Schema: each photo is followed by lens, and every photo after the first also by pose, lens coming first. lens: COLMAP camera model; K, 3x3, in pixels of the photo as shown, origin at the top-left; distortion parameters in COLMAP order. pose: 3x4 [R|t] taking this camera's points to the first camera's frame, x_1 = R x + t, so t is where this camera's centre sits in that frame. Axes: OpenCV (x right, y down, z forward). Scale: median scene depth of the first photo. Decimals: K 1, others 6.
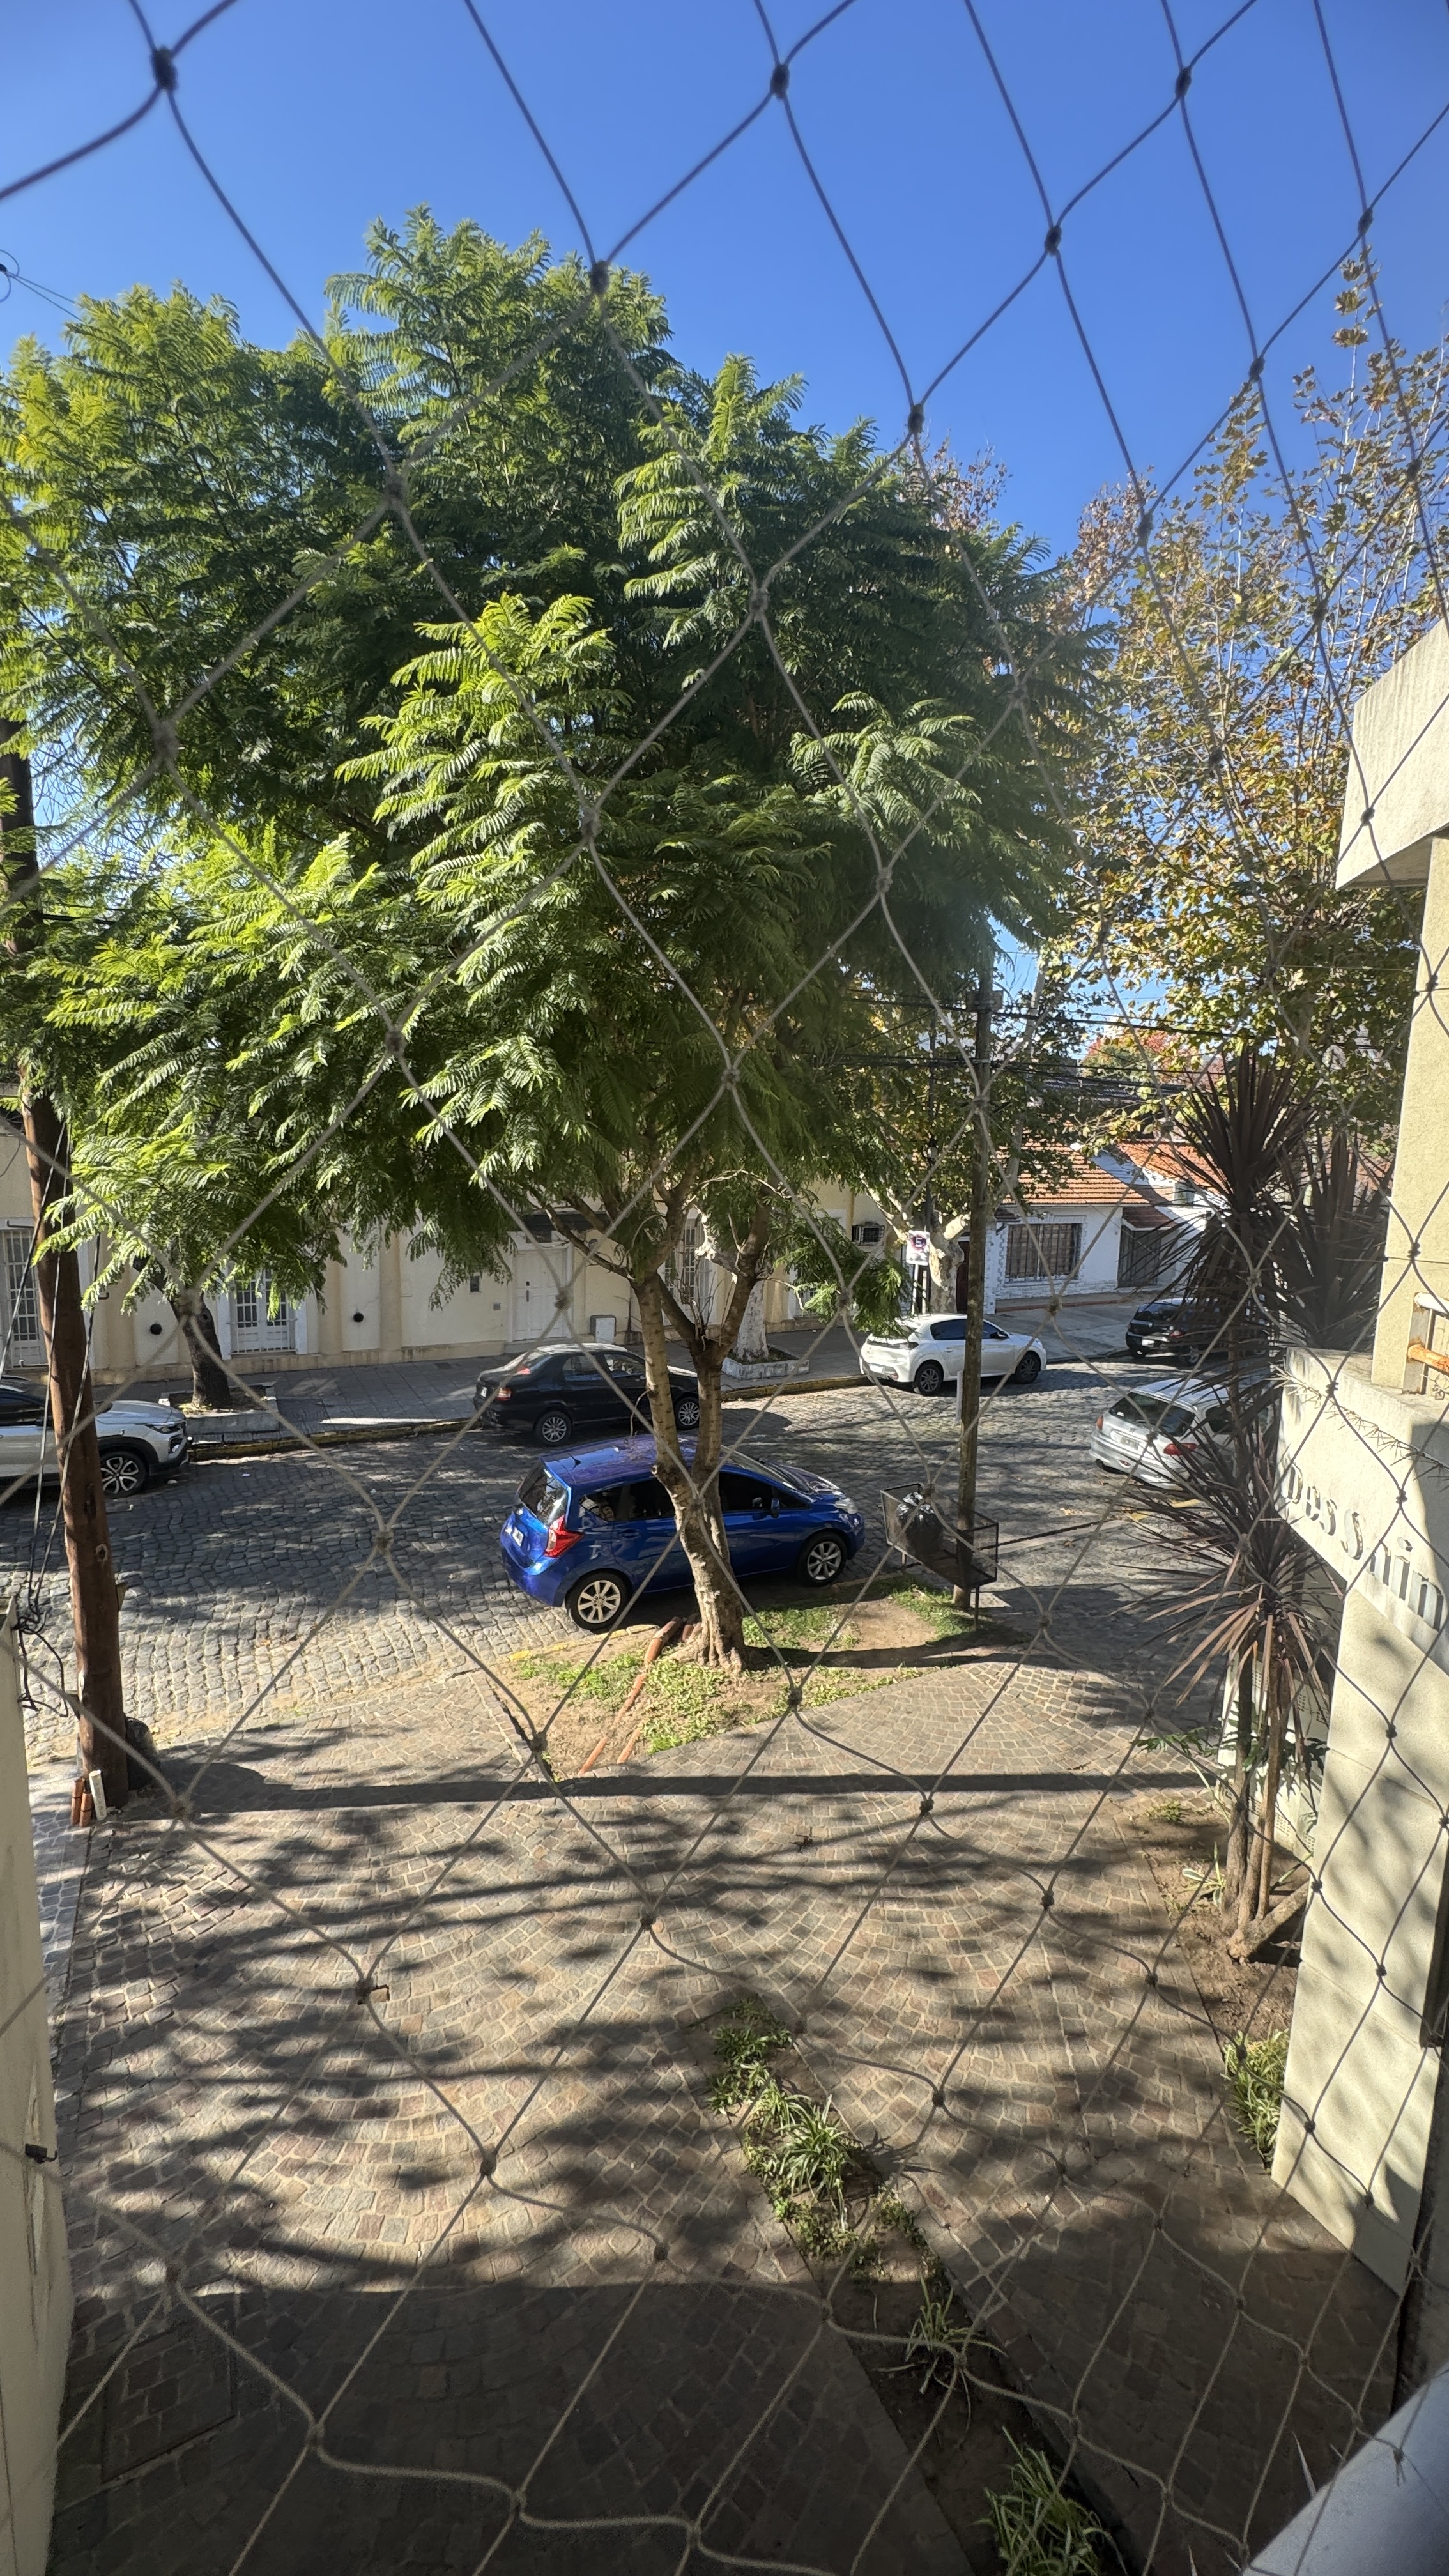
lens RADIAL K [[1021.3, 0, 723.9], [0, 1021.3, 1288.9], [0, 0, 1]] dist [-0.003410, -0.000416]
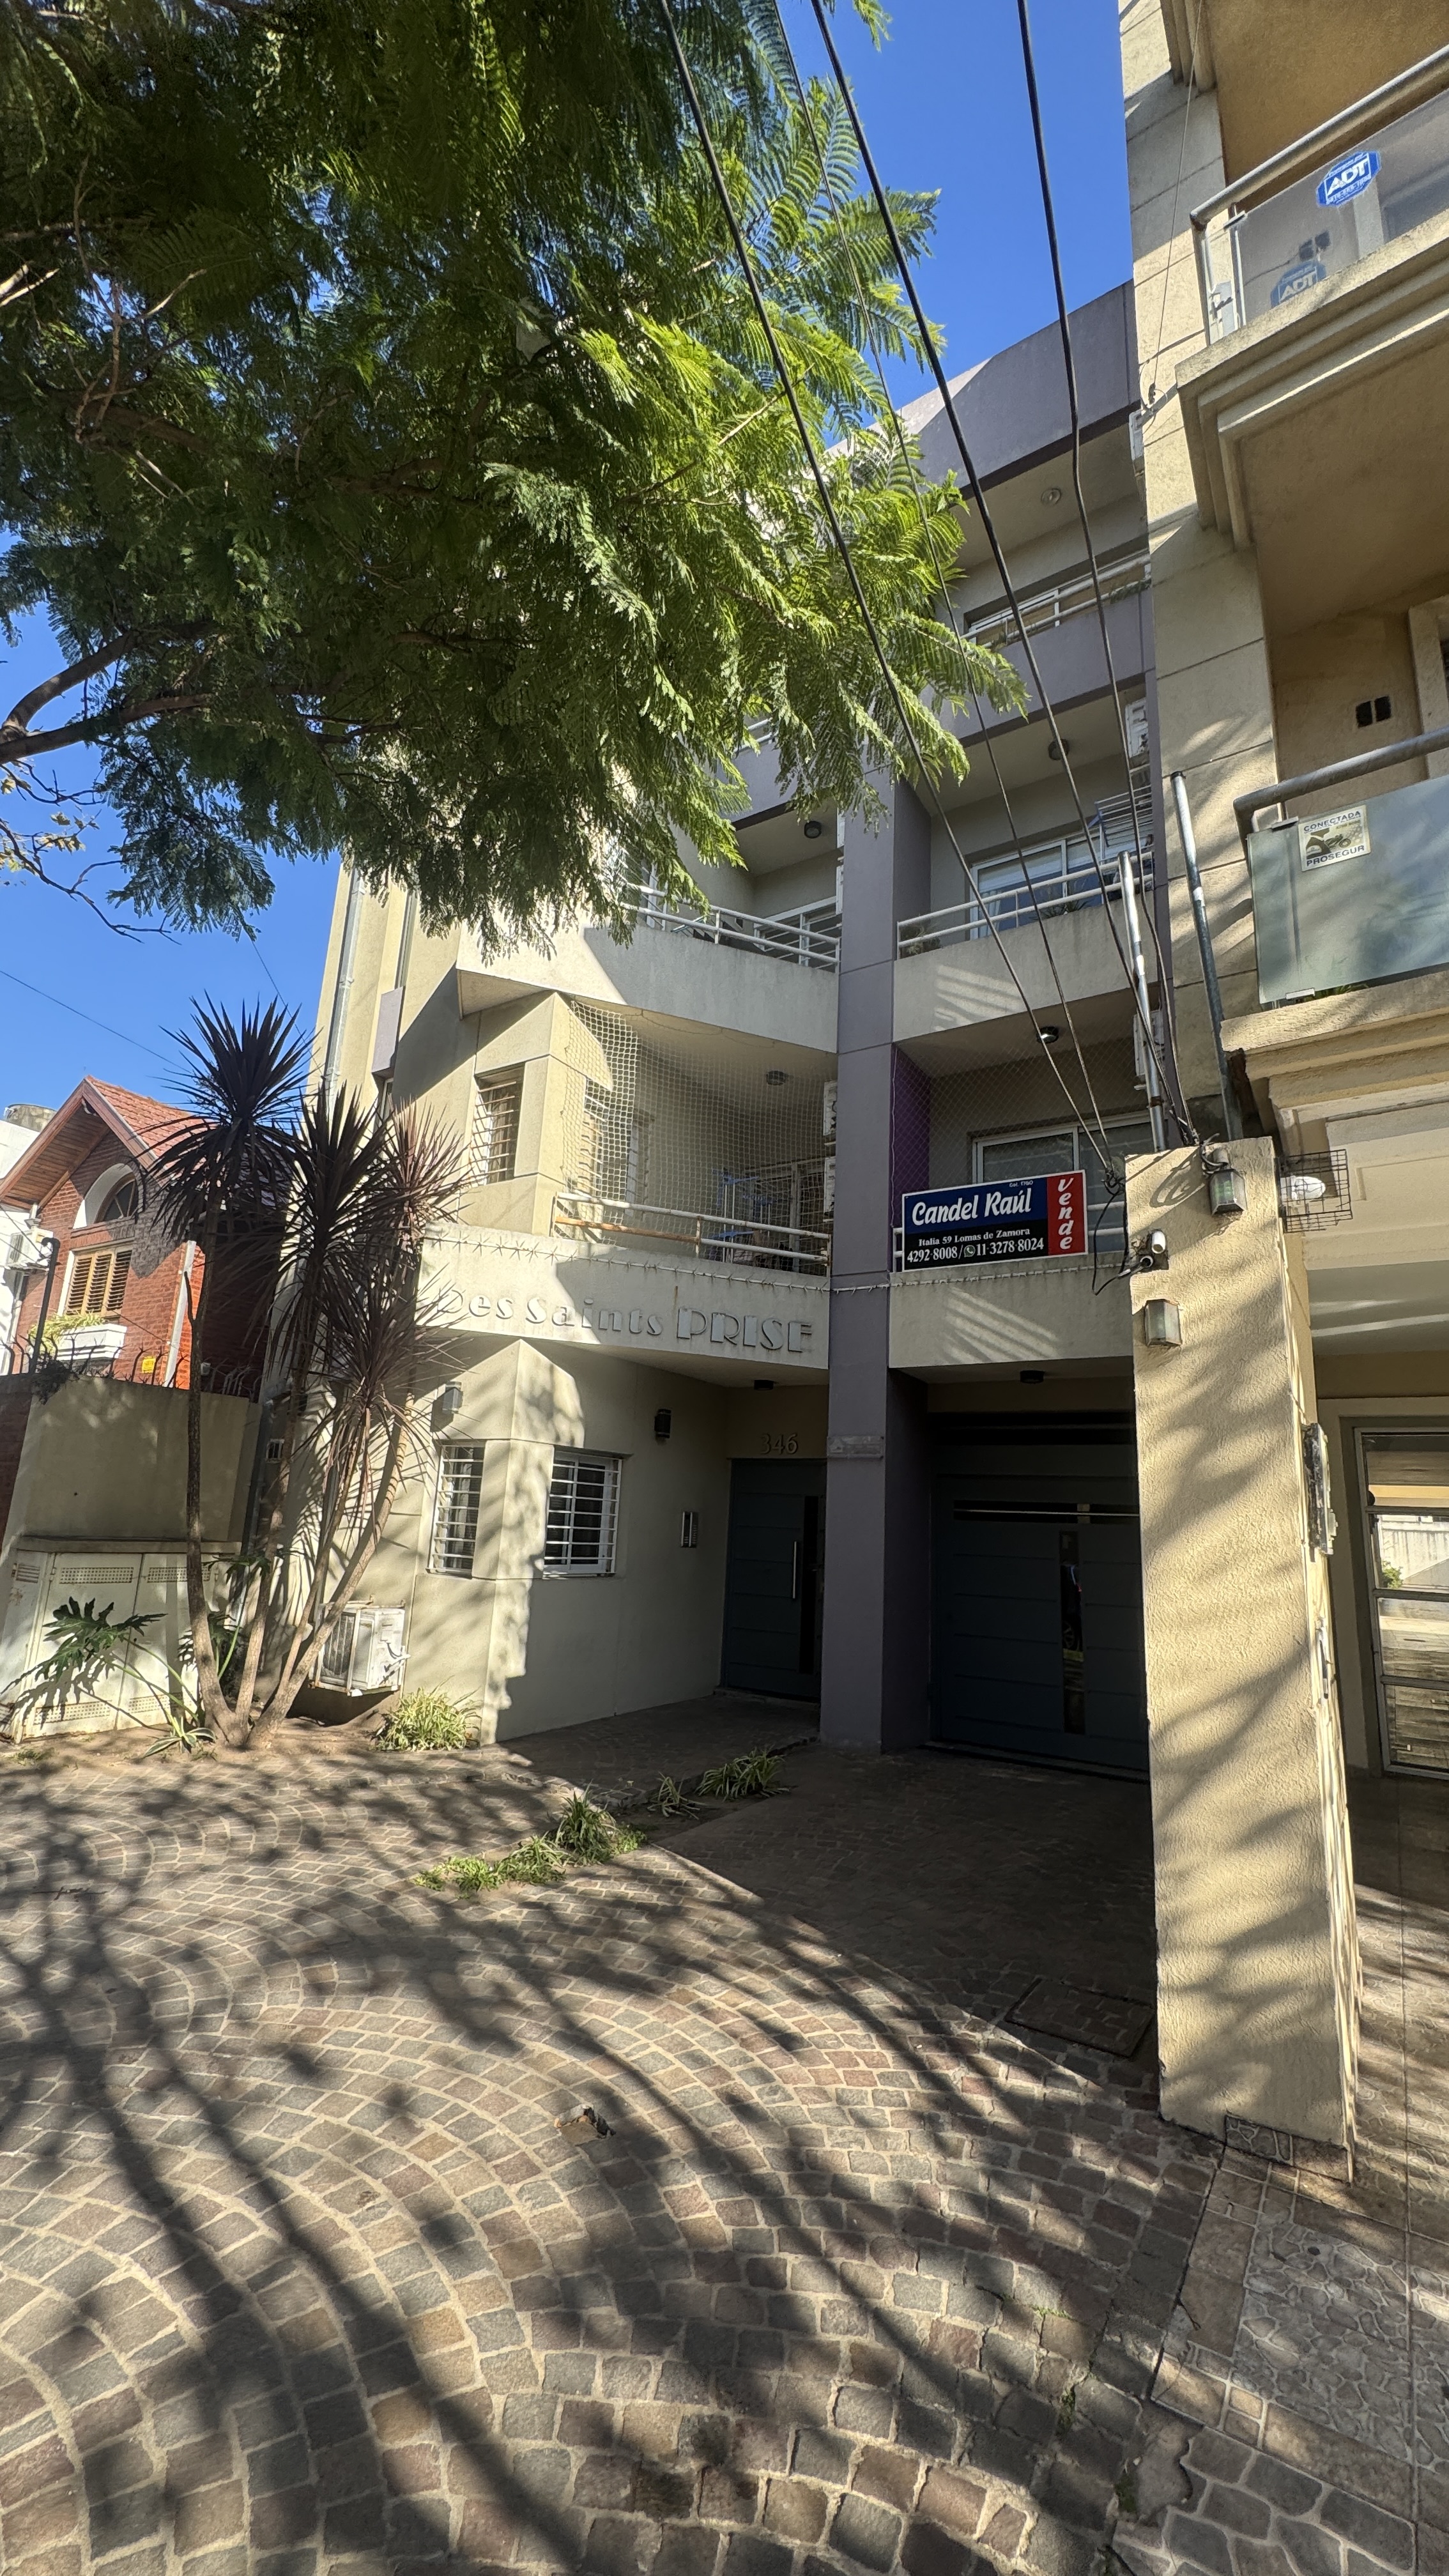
lens RADIAL K [[1021.3, 0, 724.4], [0, 1021.3, 1286.0], [0, 0, 1]] dist [-0.003410, -0.000416]
pose [[-0.512257, 0.172617, 0.841306, -0.778636], [0.064641, 0.984564, -0.162651, 0.356119], [-0.856396, -0.028936, -0.515508, 1.114386]]
